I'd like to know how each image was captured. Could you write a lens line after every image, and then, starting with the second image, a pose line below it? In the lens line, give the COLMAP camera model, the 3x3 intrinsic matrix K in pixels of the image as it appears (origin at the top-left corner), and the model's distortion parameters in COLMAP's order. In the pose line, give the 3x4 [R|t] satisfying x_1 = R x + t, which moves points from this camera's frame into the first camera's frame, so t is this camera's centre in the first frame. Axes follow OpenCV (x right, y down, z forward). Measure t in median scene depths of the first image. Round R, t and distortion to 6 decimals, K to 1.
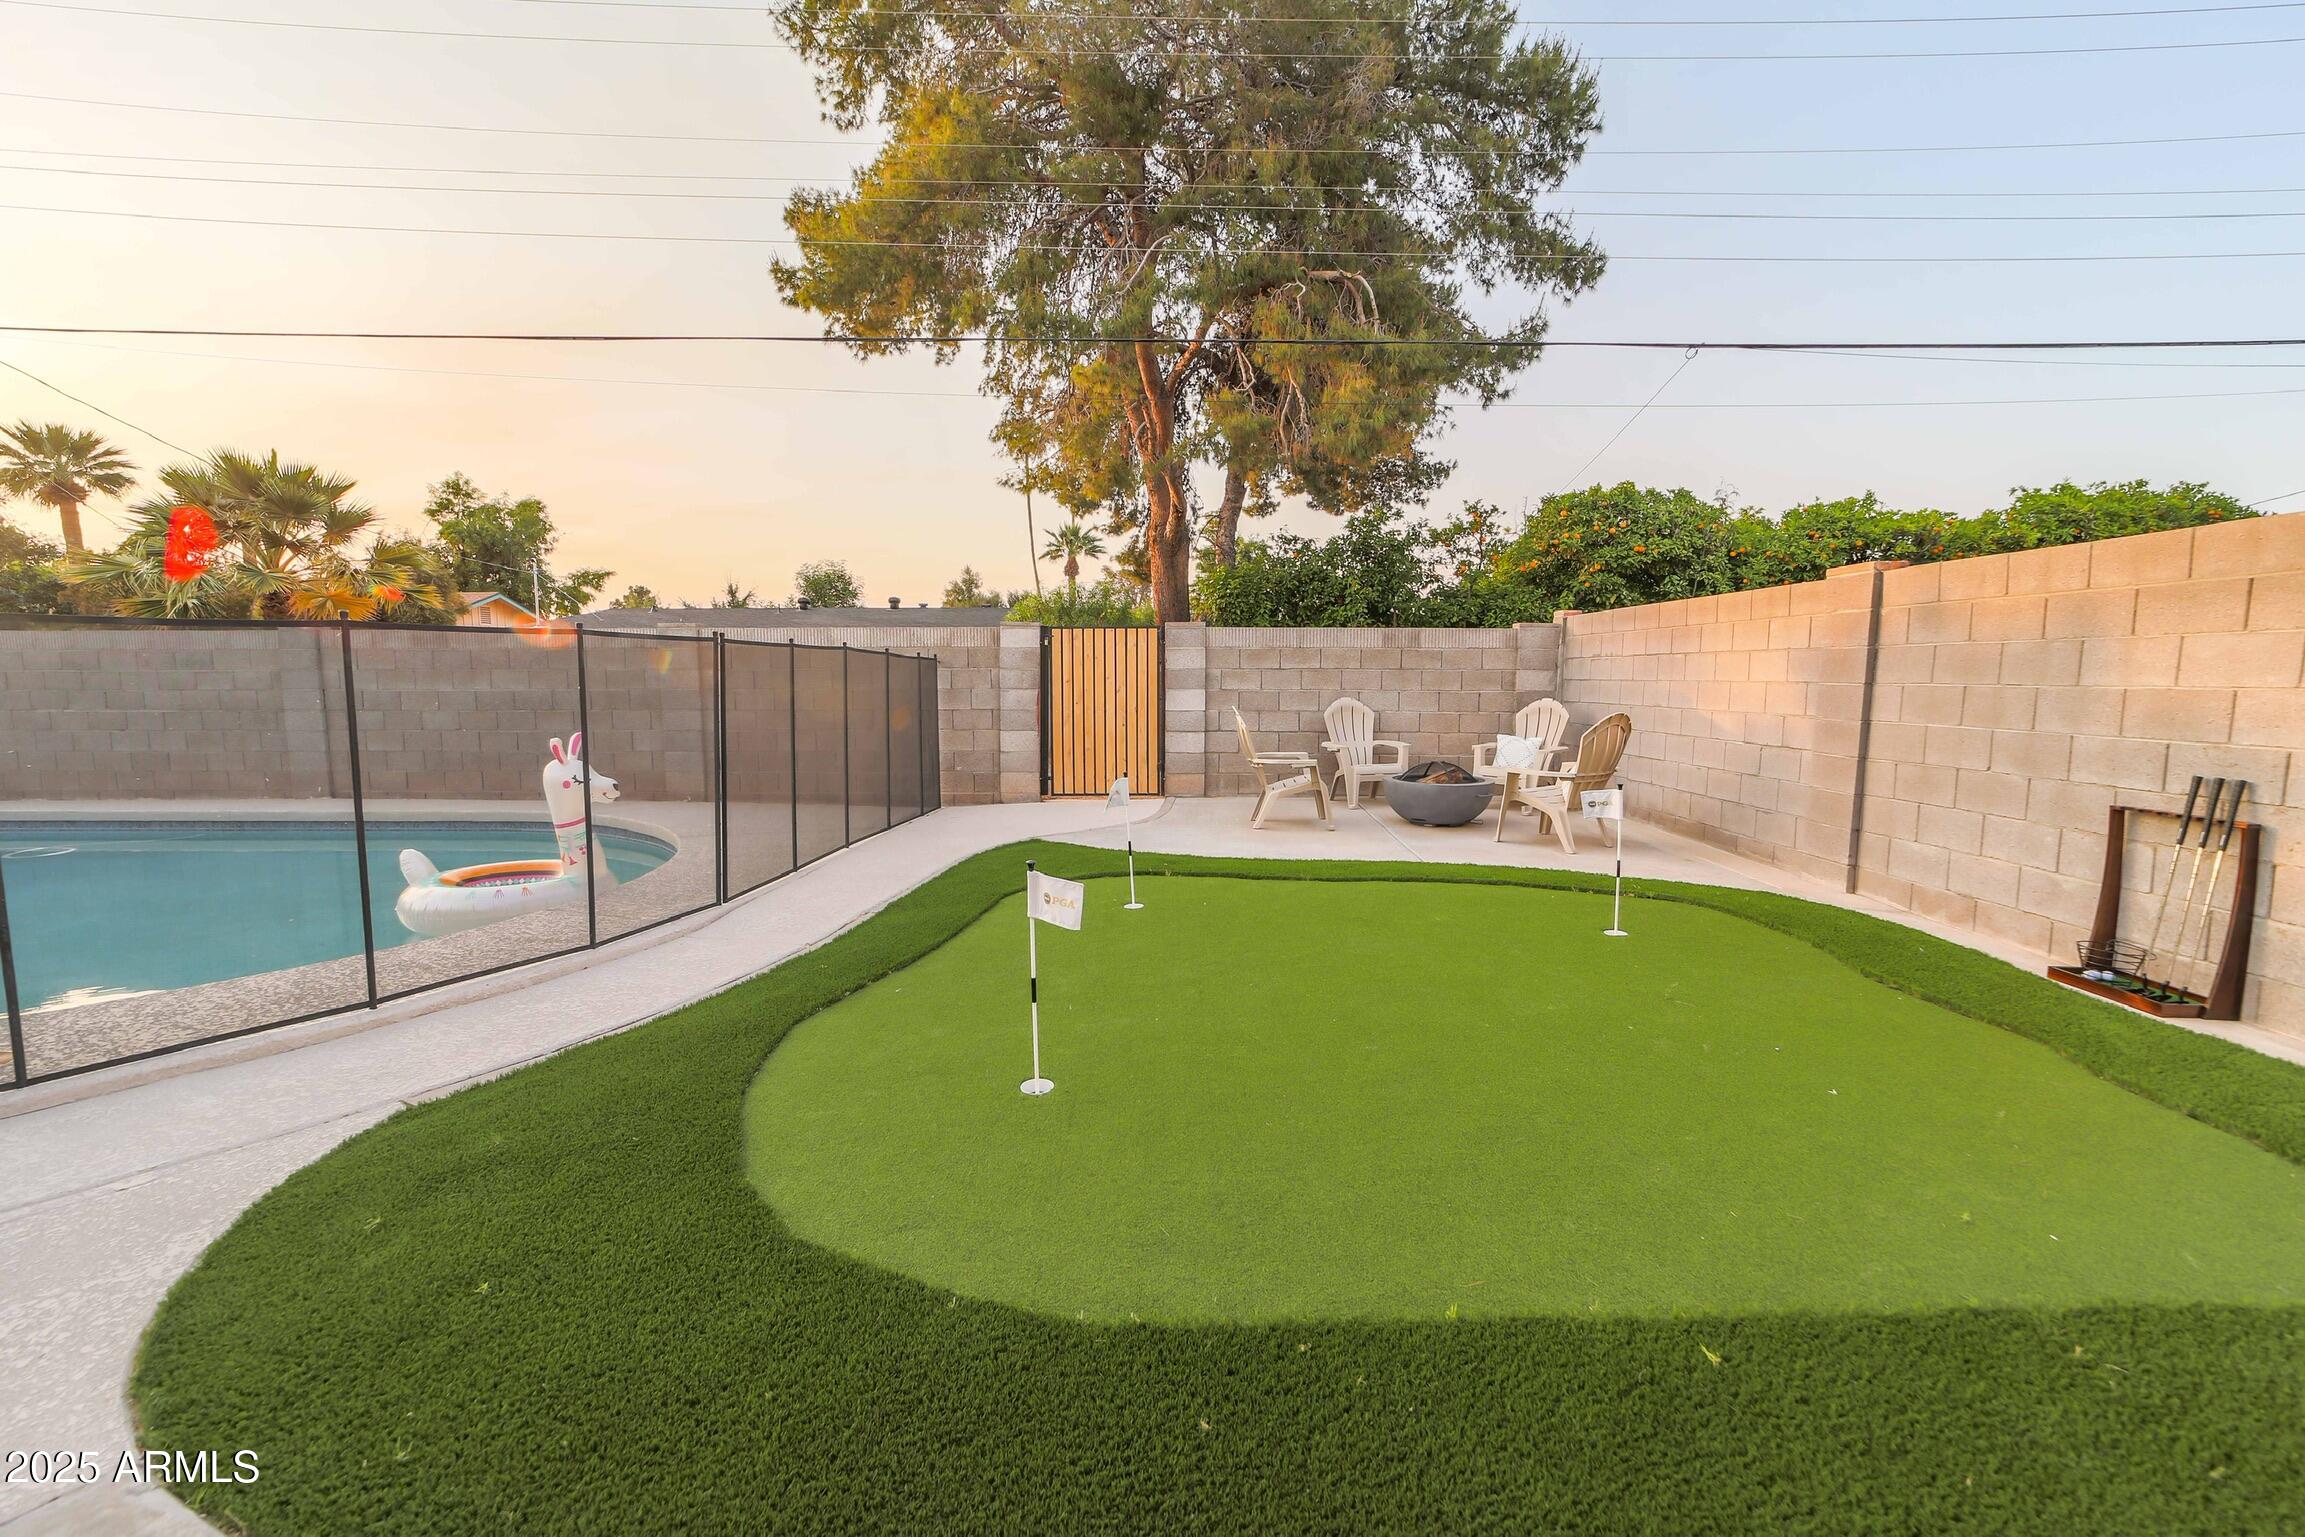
lens RADIAL K [[946.8, 0, 1140.8], [0, 946.8, 771.9], [0, 0, 1]] dist [-0.017393, 0.000434]
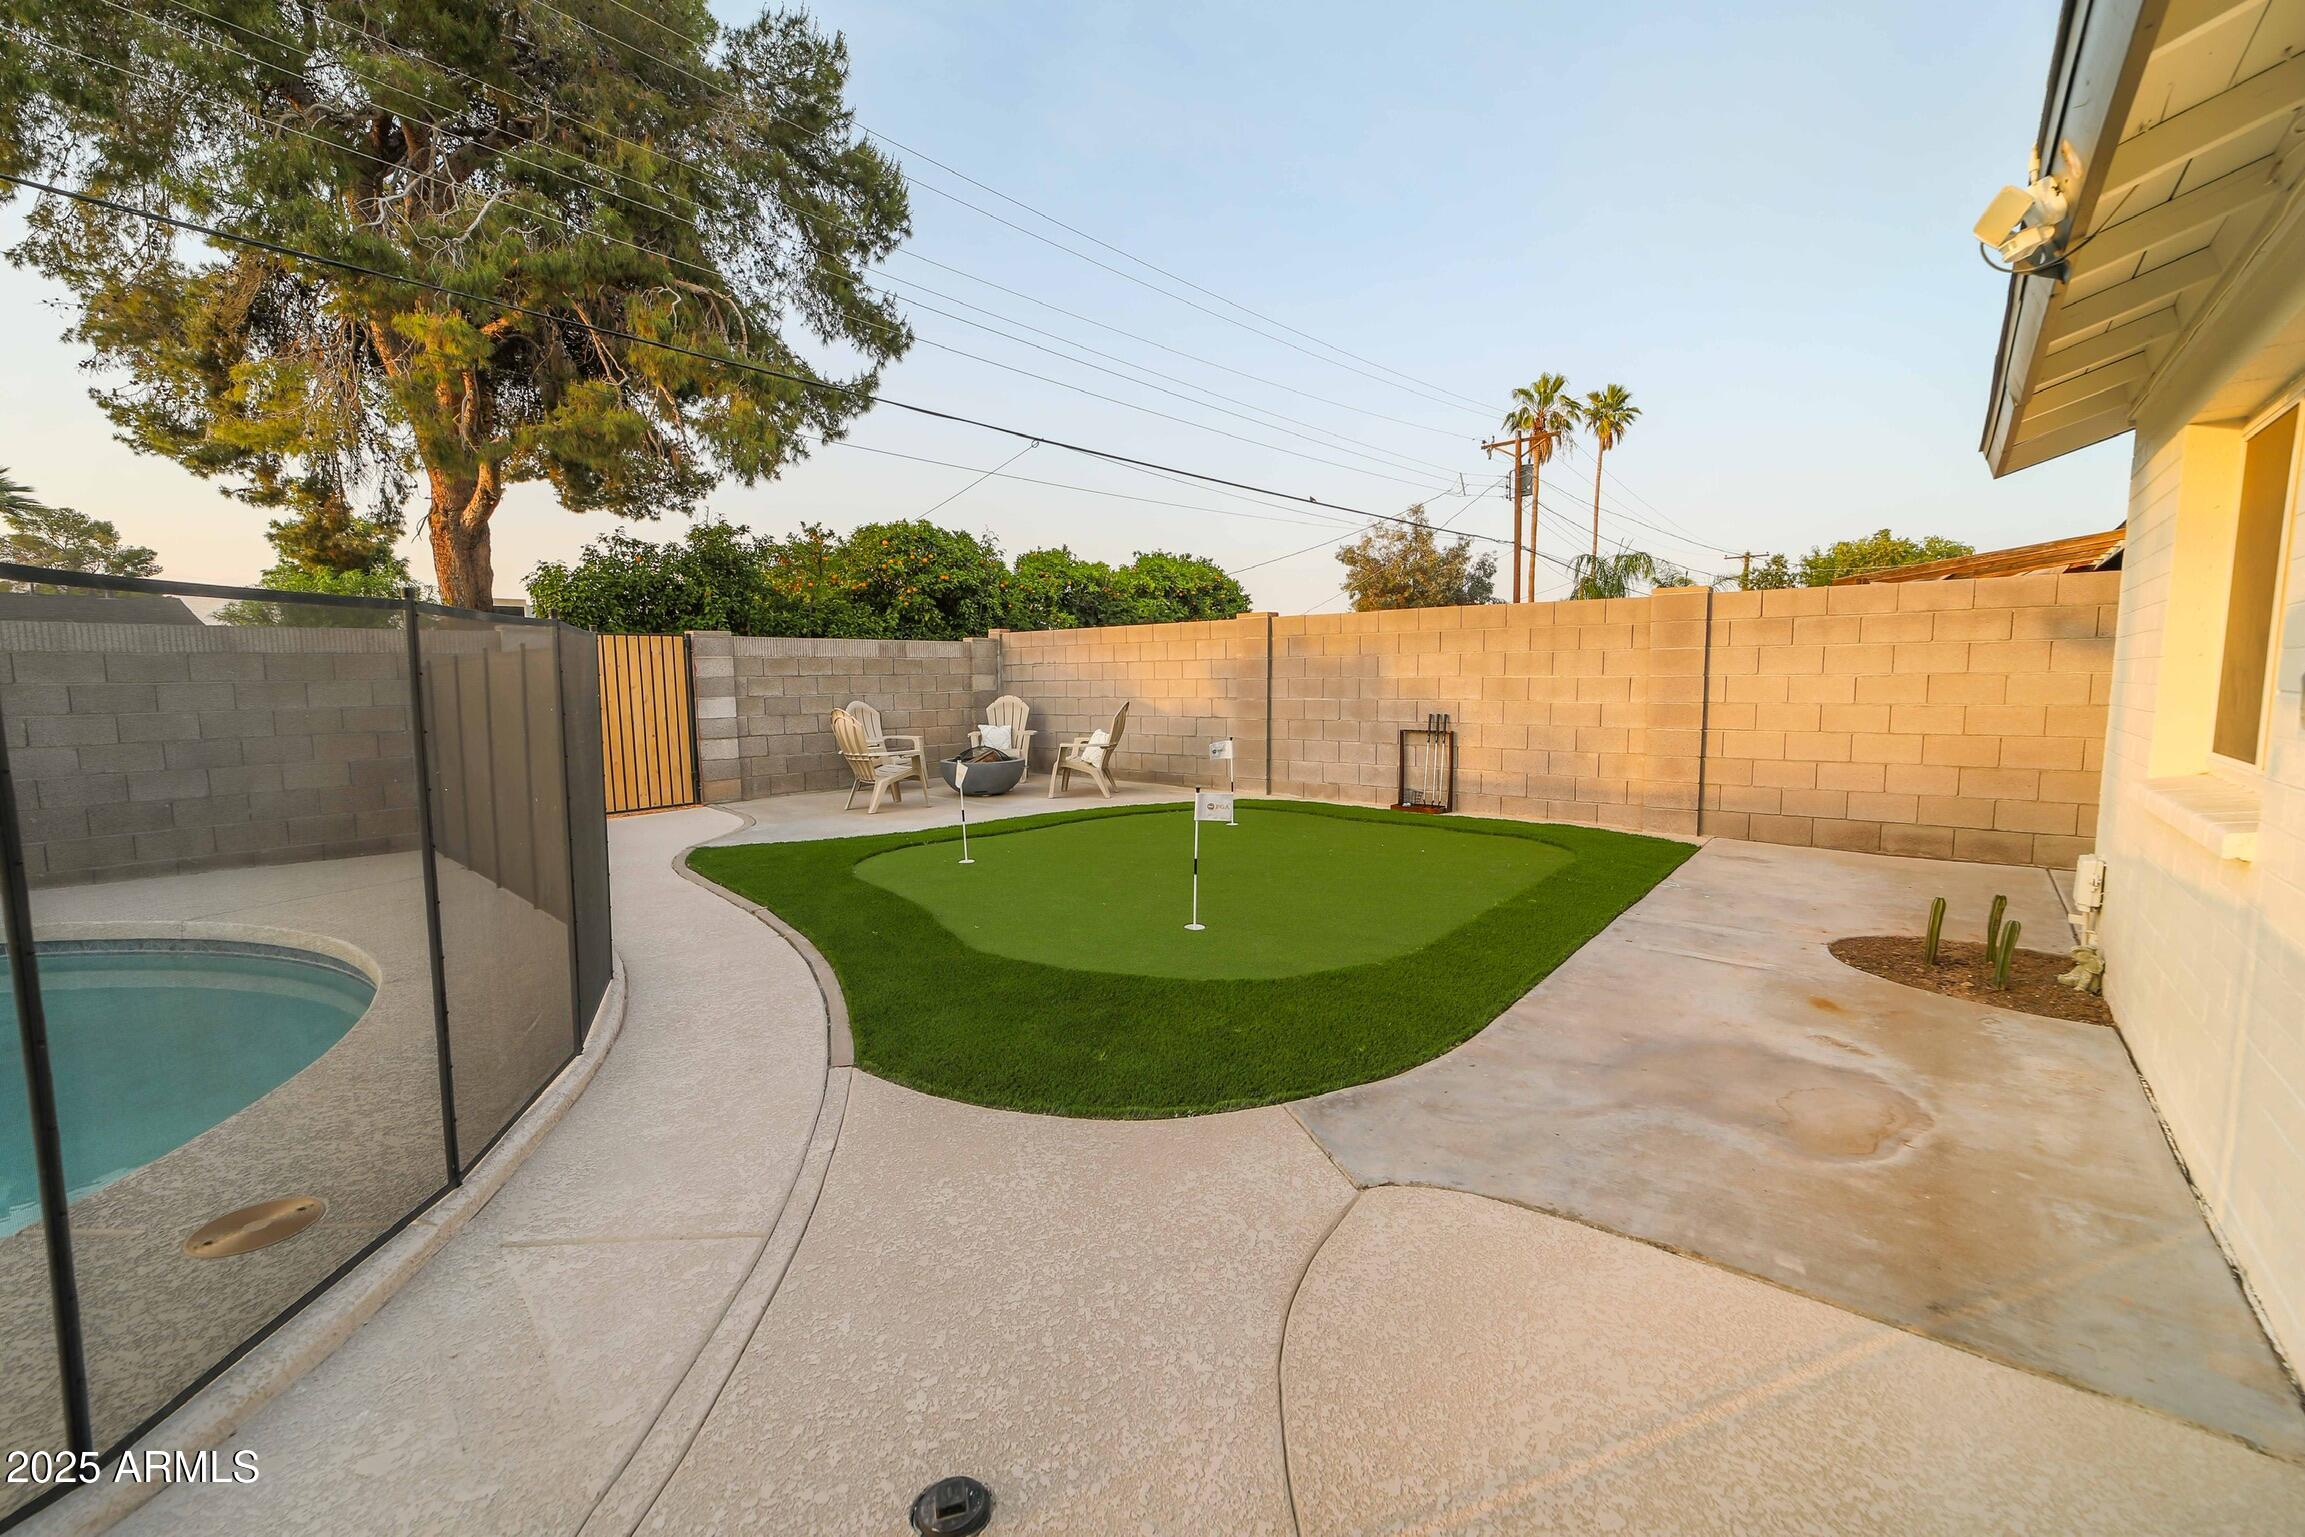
lens RADIAL K [[946.8, 0, 1140.8], [0, 946.8, 771.9], [0, 0, 1]] dist [-0.017393, 0.000434]
pose [[0.651053, -0.086961, 0.754035, -0.428586], [0.092473, 0.995103, 0.034920, -0.000302], [-0.753378, 0.046993, 0.655906, -0.007493]]
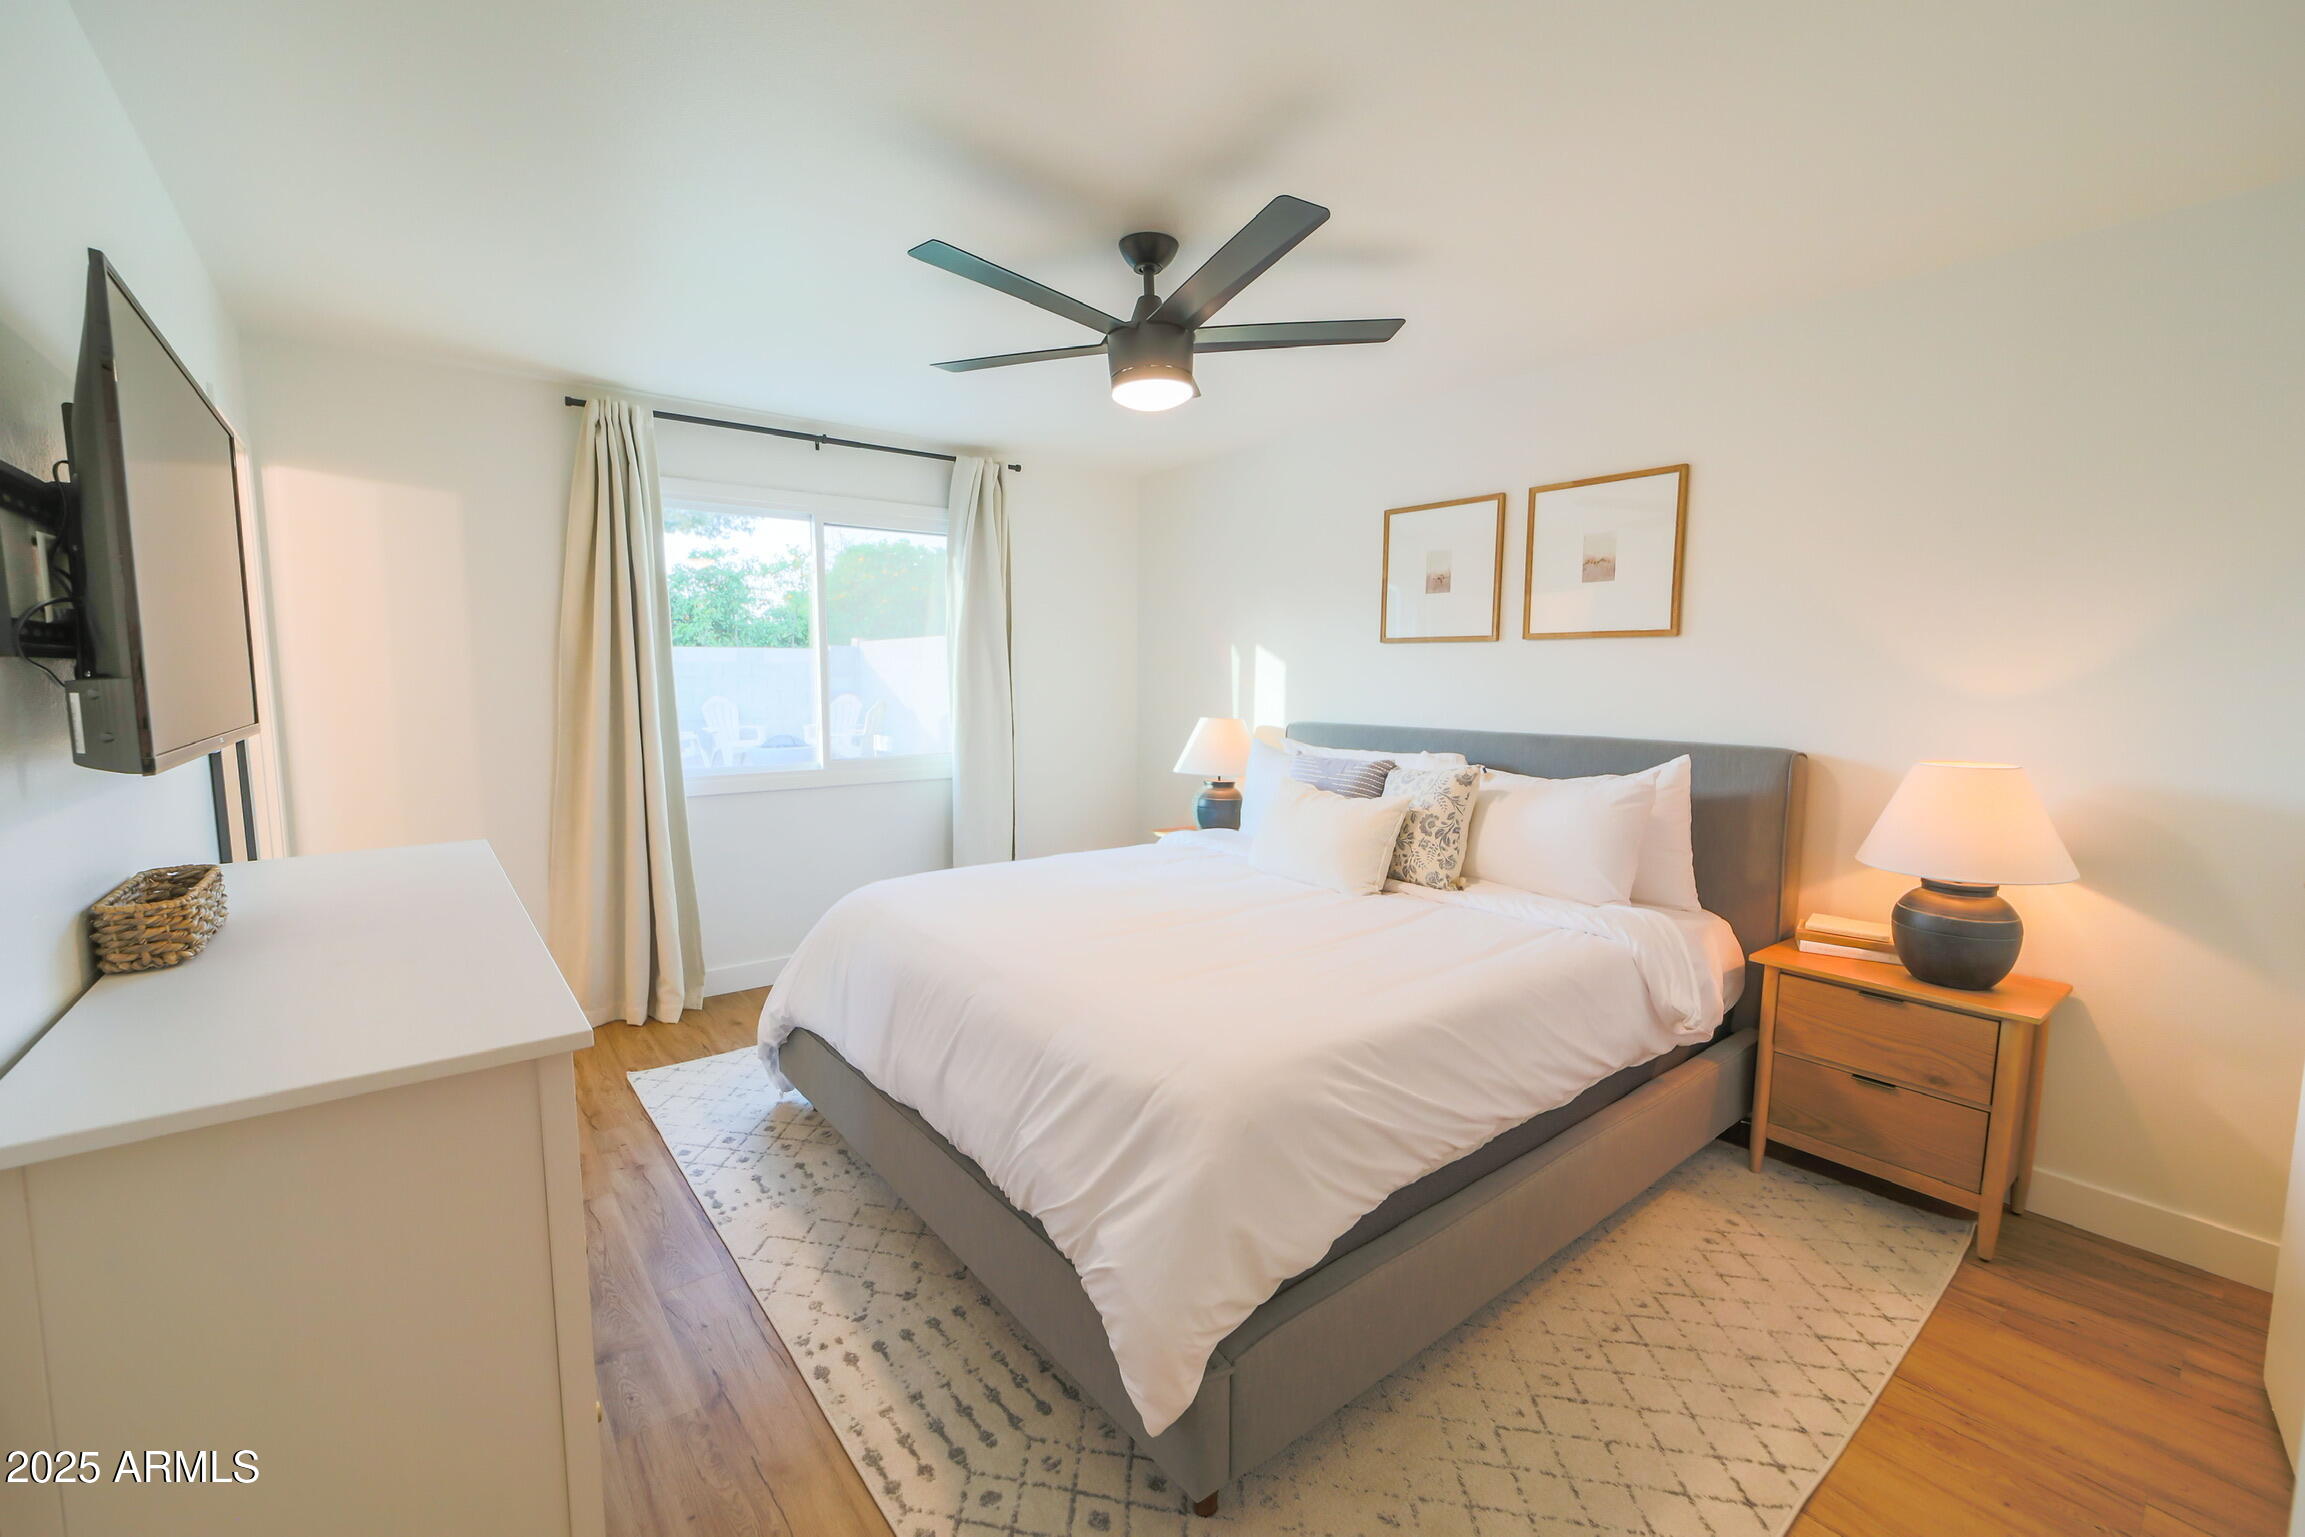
lens RADIAL K [[946.8, 0, 1140.8], [0, 946.8, 771.9], [0, 0, 1]] dist [-0.017393, 0.000434]
pose [[0.777166, -0.064996, 0.625930, -0.182545], [0.067019, 0.997544, 0.020372, 0.048818], [-0.625717, 0.026116, 0.779613, -0.506708]]
